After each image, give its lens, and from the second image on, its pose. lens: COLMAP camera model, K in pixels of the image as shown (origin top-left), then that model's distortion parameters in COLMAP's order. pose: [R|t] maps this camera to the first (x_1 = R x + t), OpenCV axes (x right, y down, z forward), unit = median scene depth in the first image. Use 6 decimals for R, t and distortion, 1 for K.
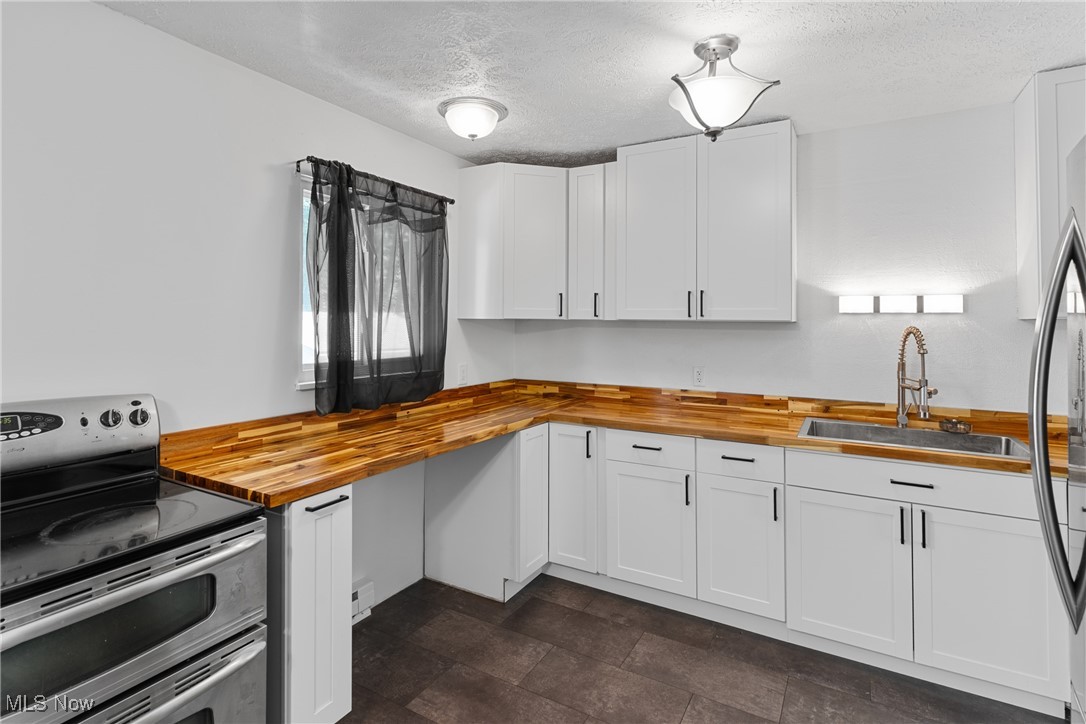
lens RADIAL K [[535.0, 0, 544.3], [0, 535.0, 312.5], [0, 0, 1]] dist [0.001803, -0.000617]
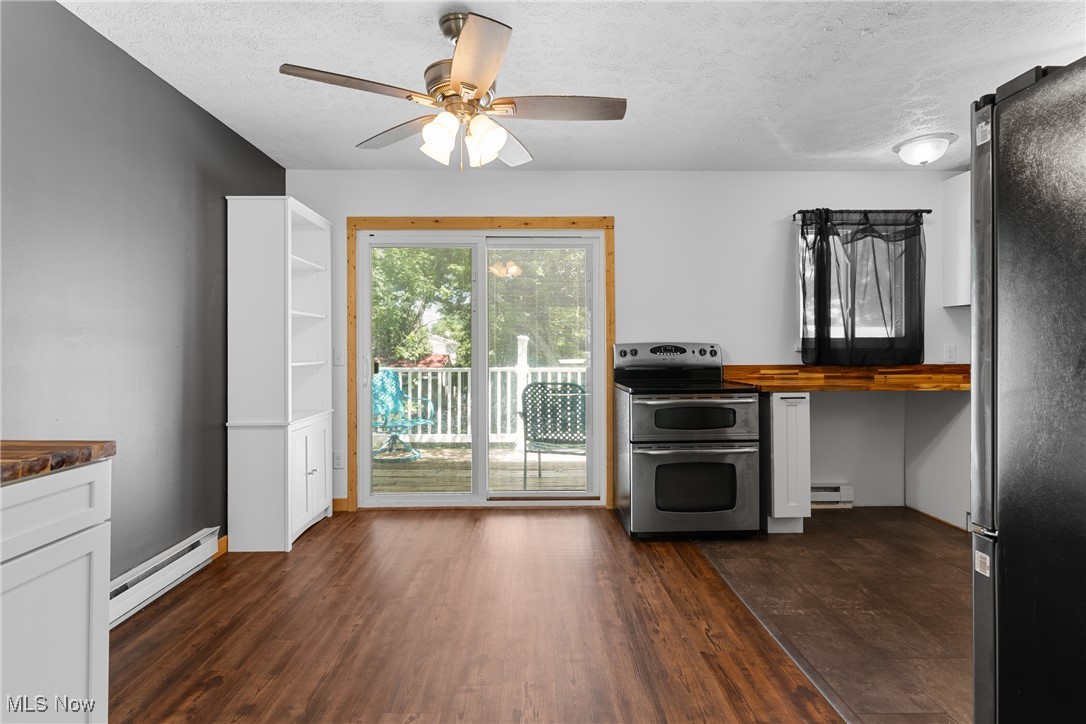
lens RADIAL K [[523.5, 0, 538.8], [0, 523.5, 347.1], [0, 0, 1]] dist [0.002832, 0.000012]
pose [[0.515852, -0.006148, -0.856655, 0.461227], [0.022225, 0.999734, 0.006208, 0.090723], [0.856389, -0.022241, 0.515852, -0.466484]]
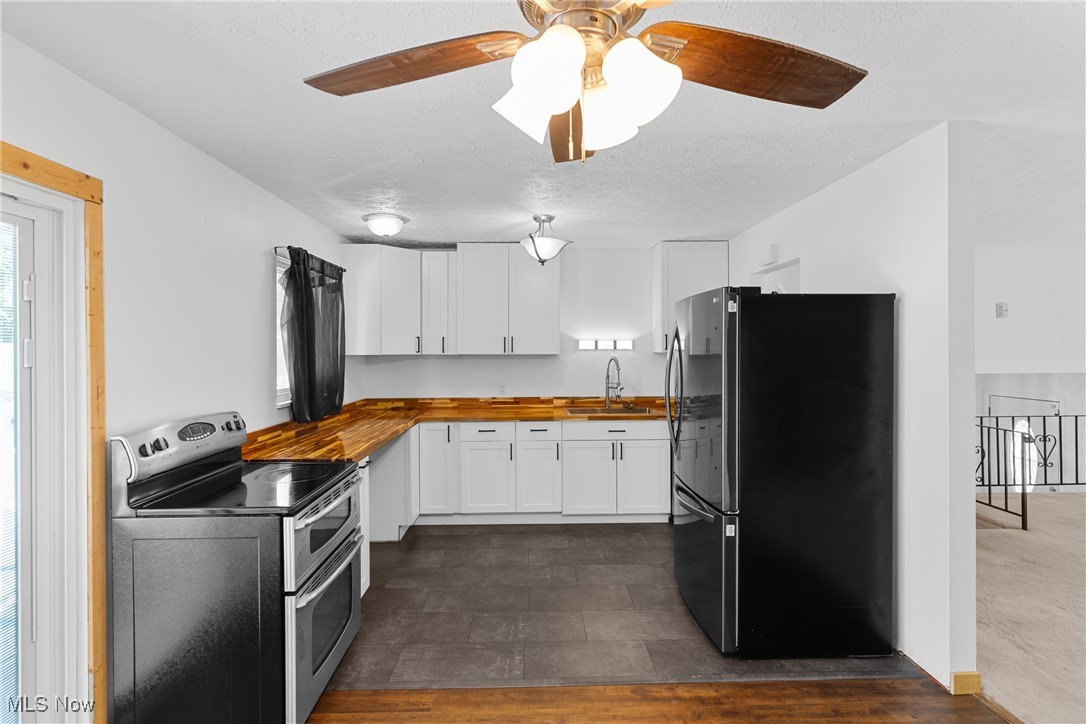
lens RADIAL K [[519.8, 0, 542.0], [0, 519.8, 352.5], [0, 0, 1]] dist [0.003438, -0.000604]
pose [[0.852846, -0.012195, 0.522020, -0.508045], [-0.001197, 0.999679, 0.025308, -0.034919], [-0.522161, -0.022209, 0.852558, -0.474171]]
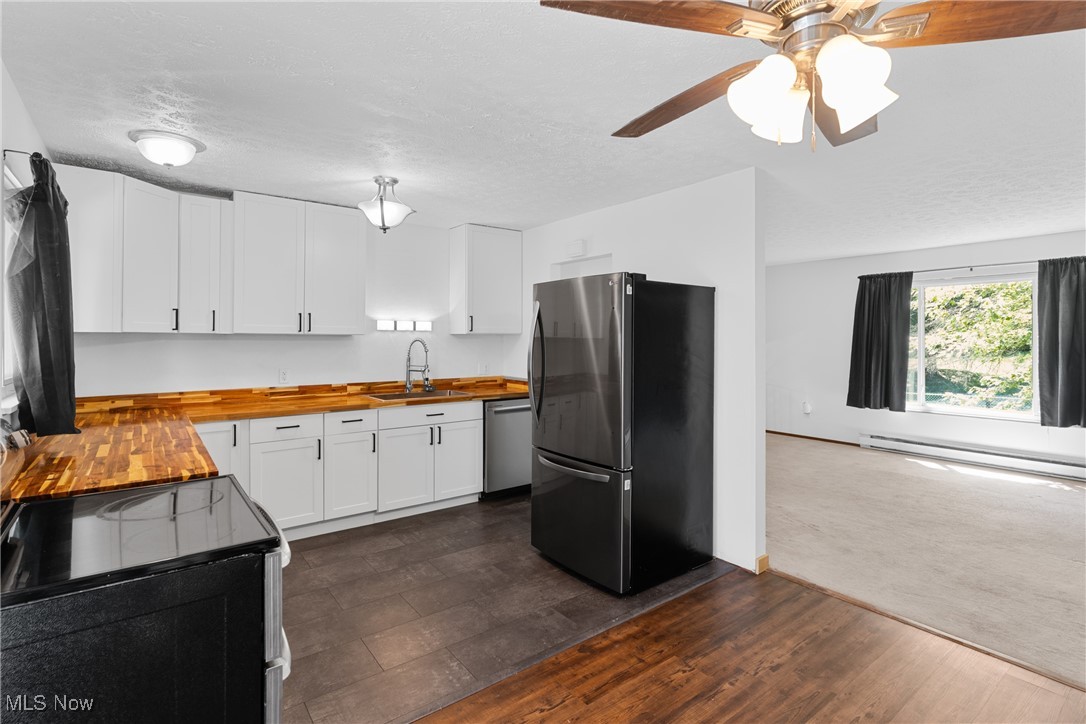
lens RADIAL K [[525.7, 0, 542.9], [0, 525.7, 334.9], [0, 0, 1]] dist [0.000185, 0.000310]
pose [[0.383377, 0.000805, 0.923592, -0.797792], [-0.018667, 0.999802, 0.006877, -0.004799], [-0.923403, -0.019877, 0.383316, -0.113687]]
